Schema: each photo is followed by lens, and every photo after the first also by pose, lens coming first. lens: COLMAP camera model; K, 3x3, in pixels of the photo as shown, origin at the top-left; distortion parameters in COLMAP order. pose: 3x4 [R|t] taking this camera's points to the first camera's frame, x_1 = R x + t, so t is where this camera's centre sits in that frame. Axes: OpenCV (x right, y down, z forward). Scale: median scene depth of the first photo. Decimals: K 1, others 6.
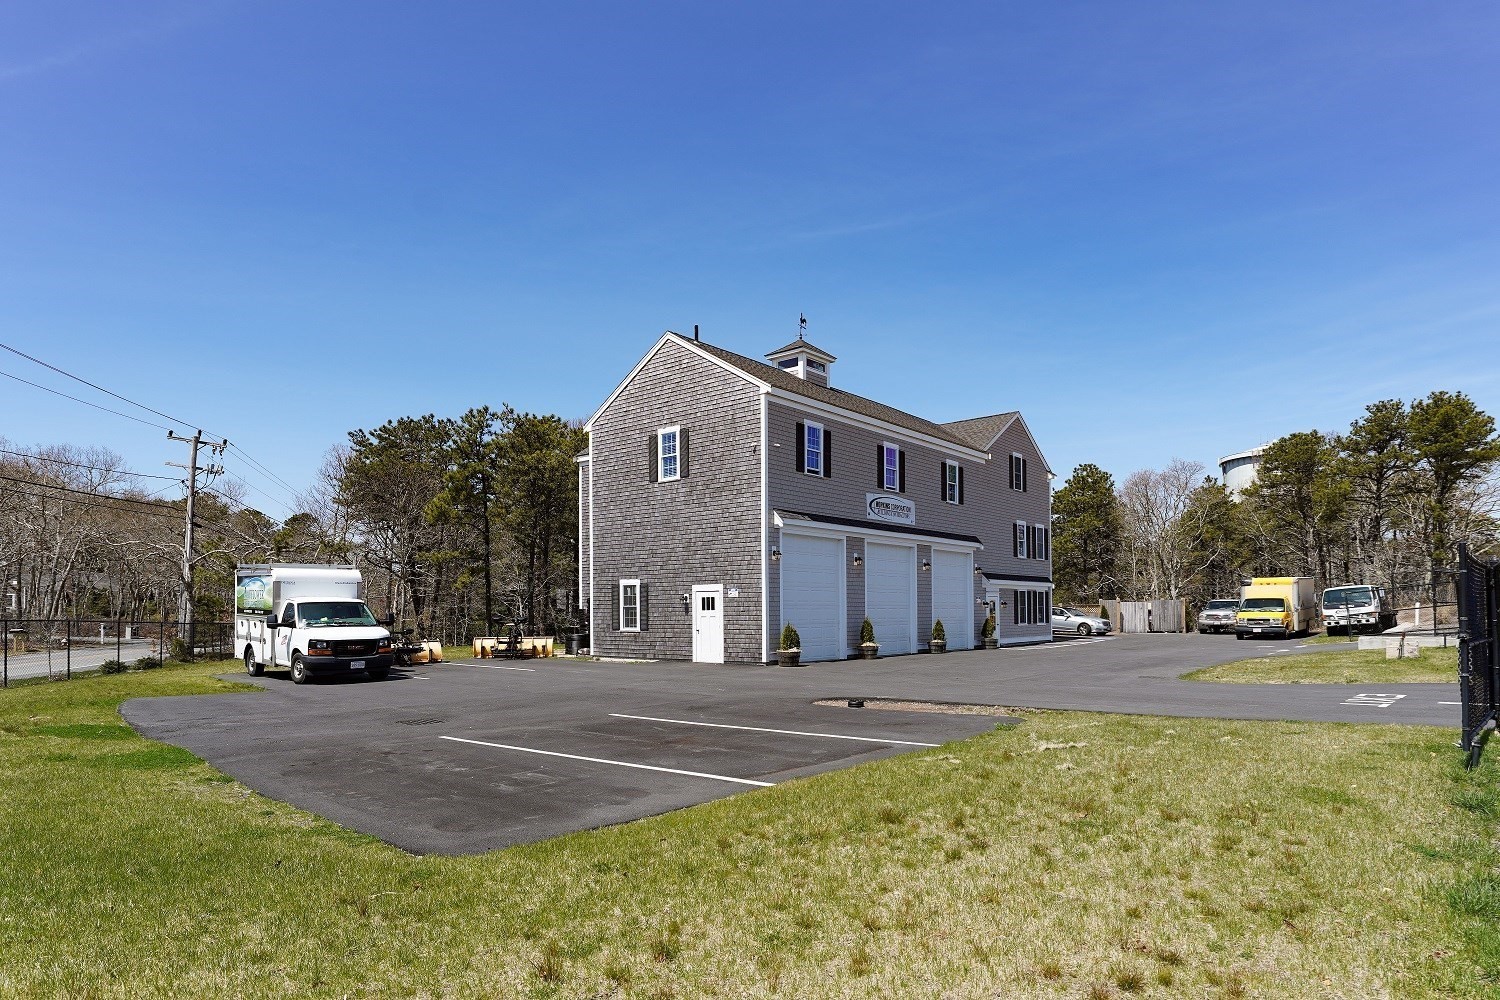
lens RADIAL K [[876.3, 0, 758.9], [0, 876.3, 595.4], [0, 0, 1]] dist [-0.001018, -0.000975]
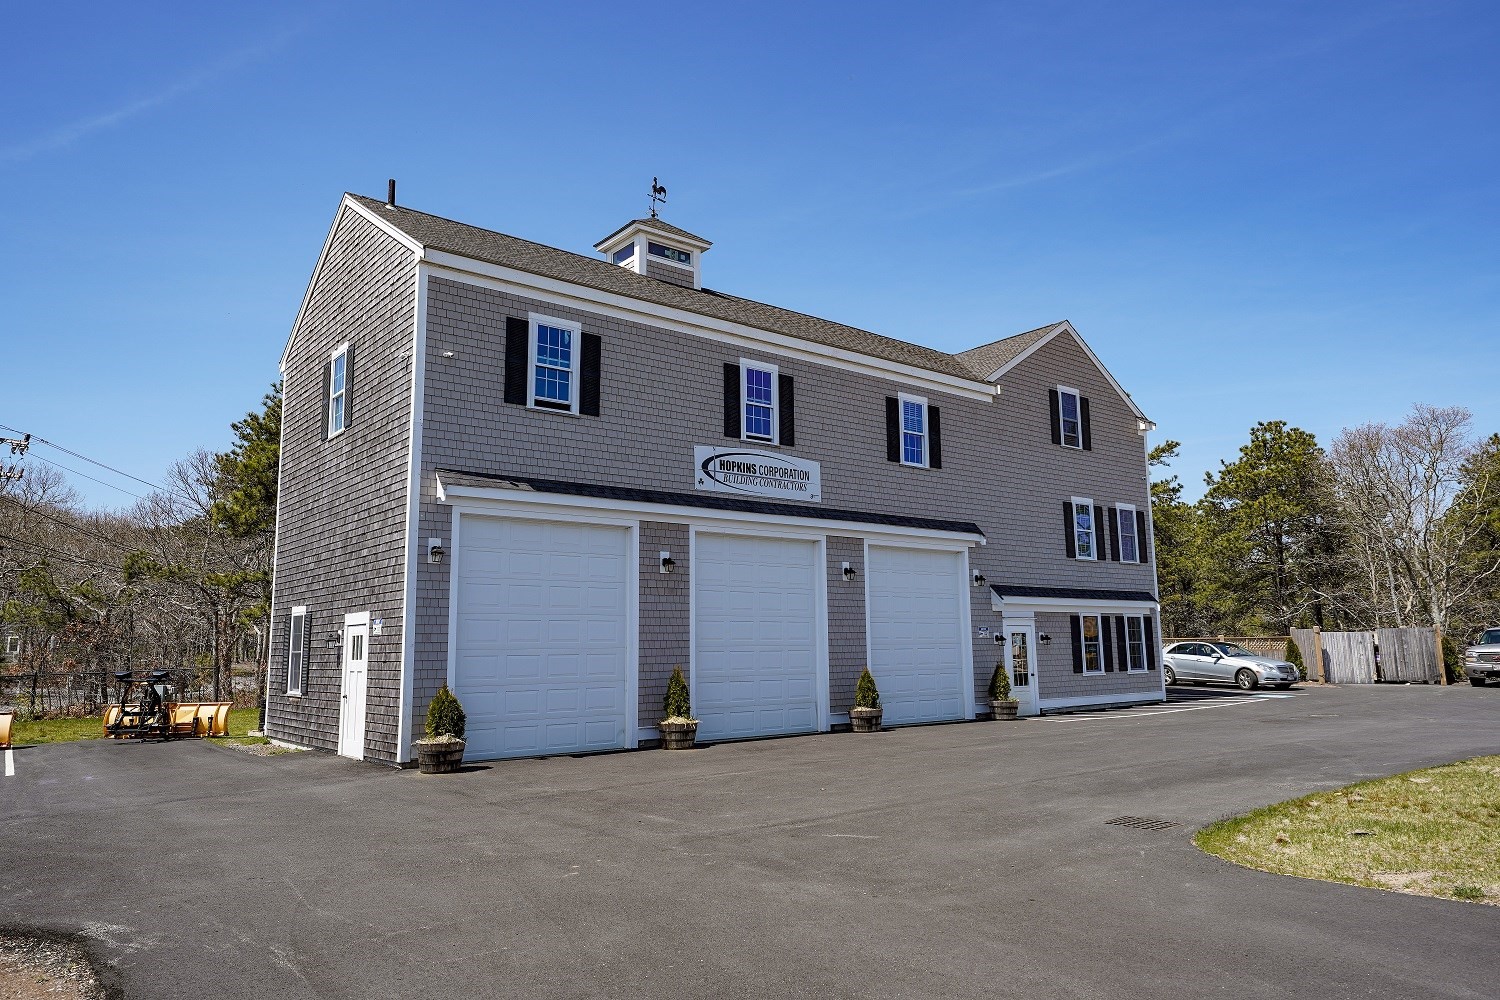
lens RADIAL K [[1011.1, 0, 759.1], [0, 1011.1, 496.6], [0, 0, 1]] dist [0.026039, -0.004913]
pose [[0.980745, -0.036826, -0.191791, 0.264590], [0.012143, 0.991659, -0.128314, 0.000273], [0.194917, 0.123514, 0.973012, 0.346850]]
